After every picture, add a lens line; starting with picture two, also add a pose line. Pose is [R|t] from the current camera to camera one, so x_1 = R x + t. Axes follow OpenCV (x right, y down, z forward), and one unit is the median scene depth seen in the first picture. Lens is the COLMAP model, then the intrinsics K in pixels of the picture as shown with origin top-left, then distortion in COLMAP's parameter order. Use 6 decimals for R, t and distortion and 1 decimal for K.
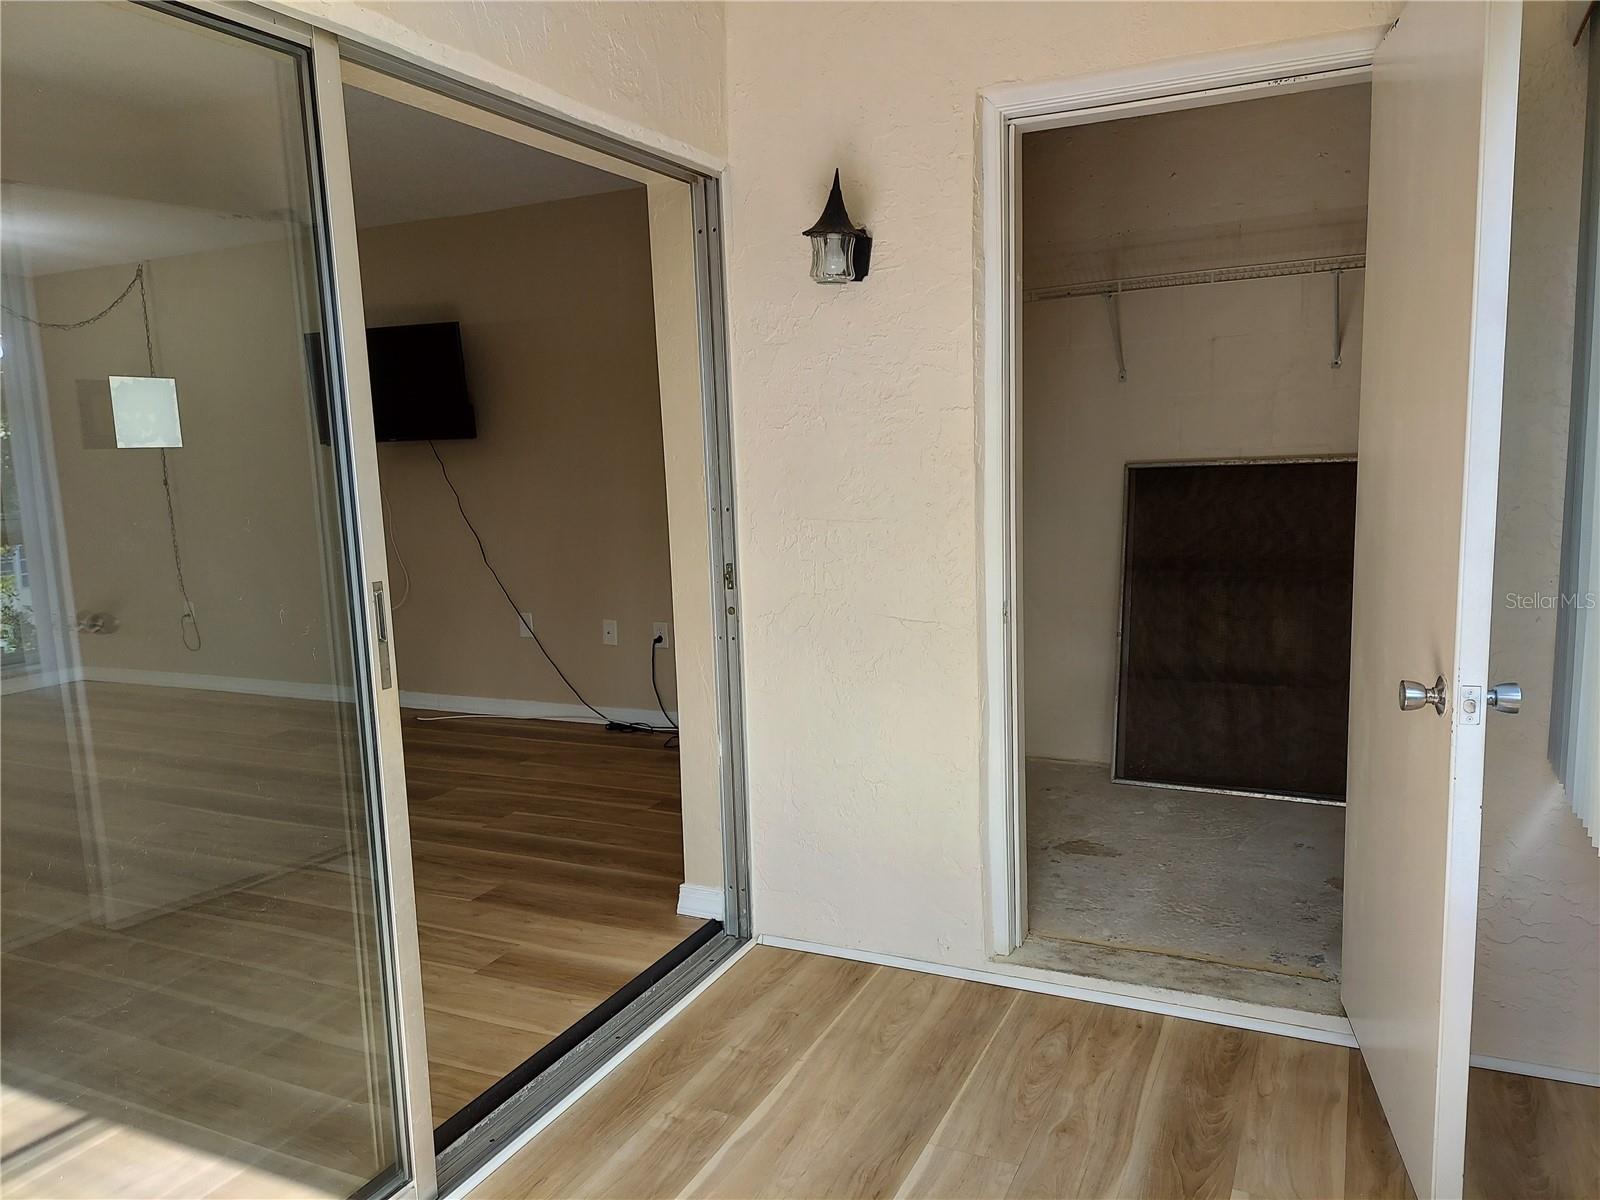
lens RADIAL K [[1153.2, 0, 800.0], [0, 1153.2, 600.0], [0, 0, 1]] dist [0.104431, -0.112459]
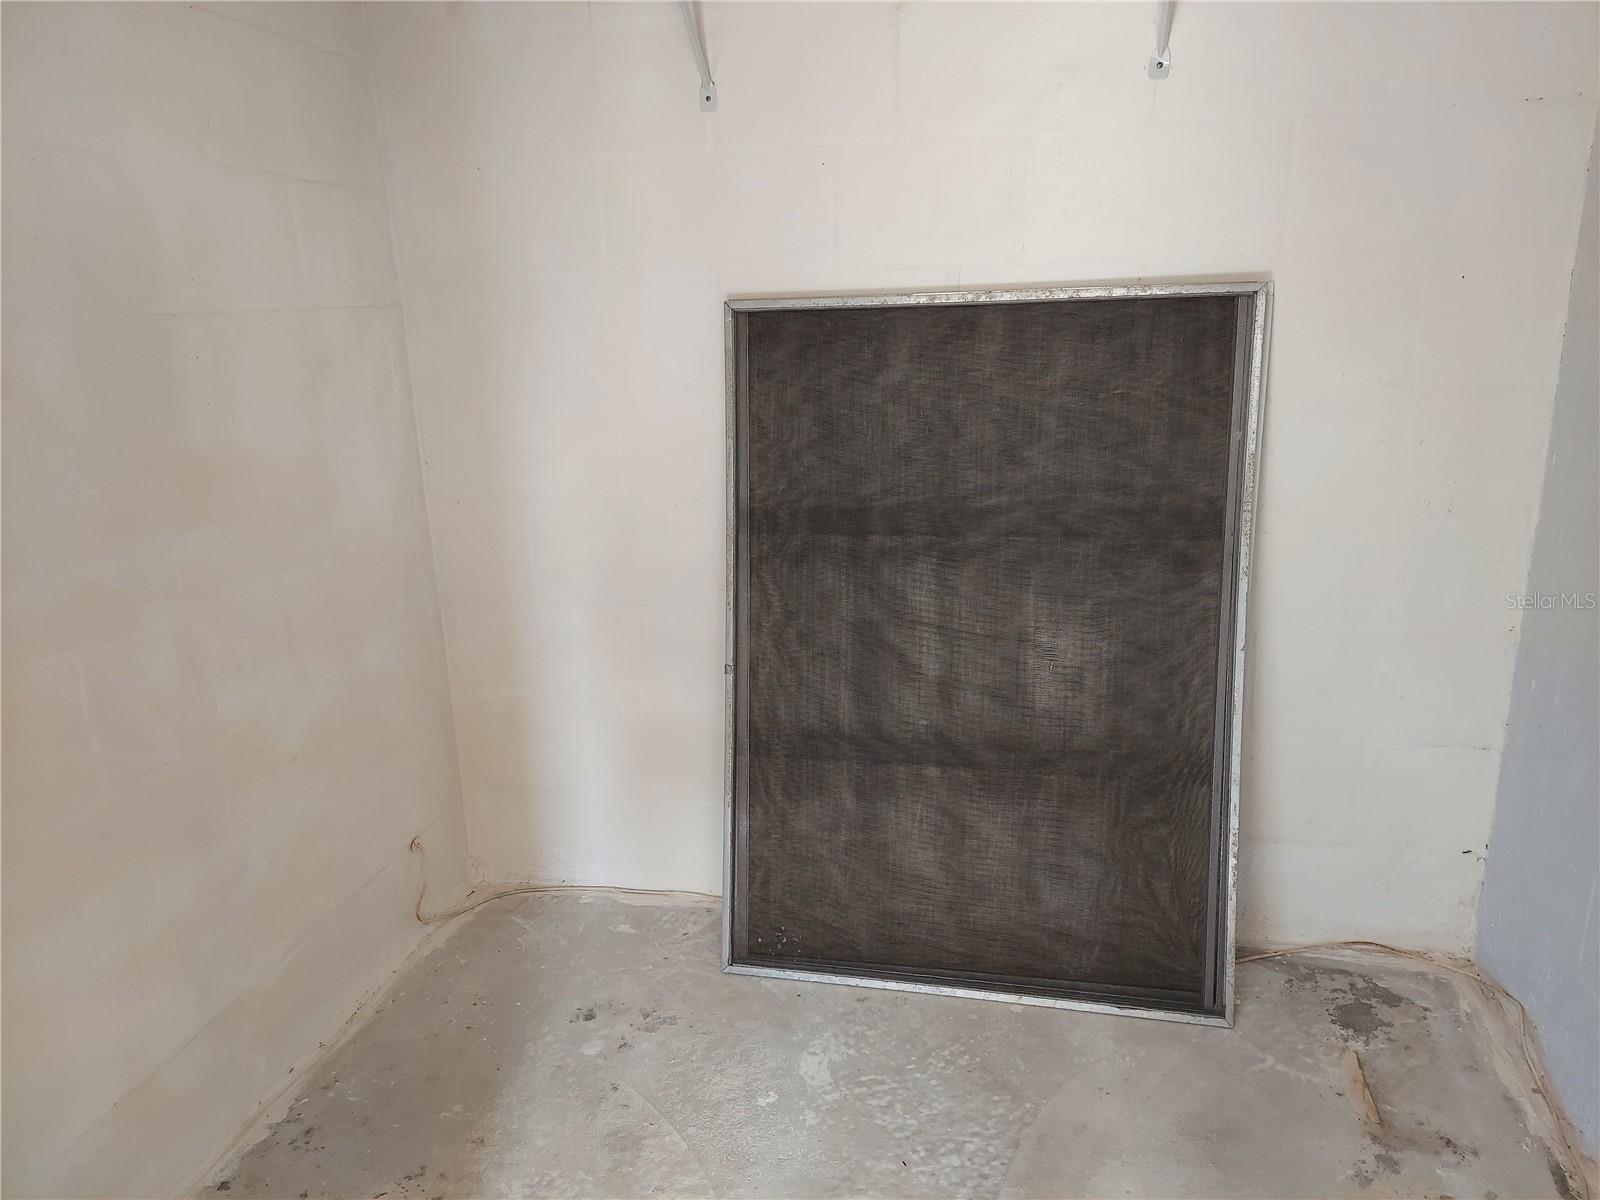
lens RADIAL K [[1153.2, 0, 800.0], [0, 1153.2, 600.0], [0, 0, 1]] dist [0.104431, -0.112459]
pose [[0.967195, -0.063415, 0.245991, 0.196205], [0.032425, 0.991238, 0.128047, -0.060652], [-0.251956, -0.115870, 0.960777, 0.563157]]
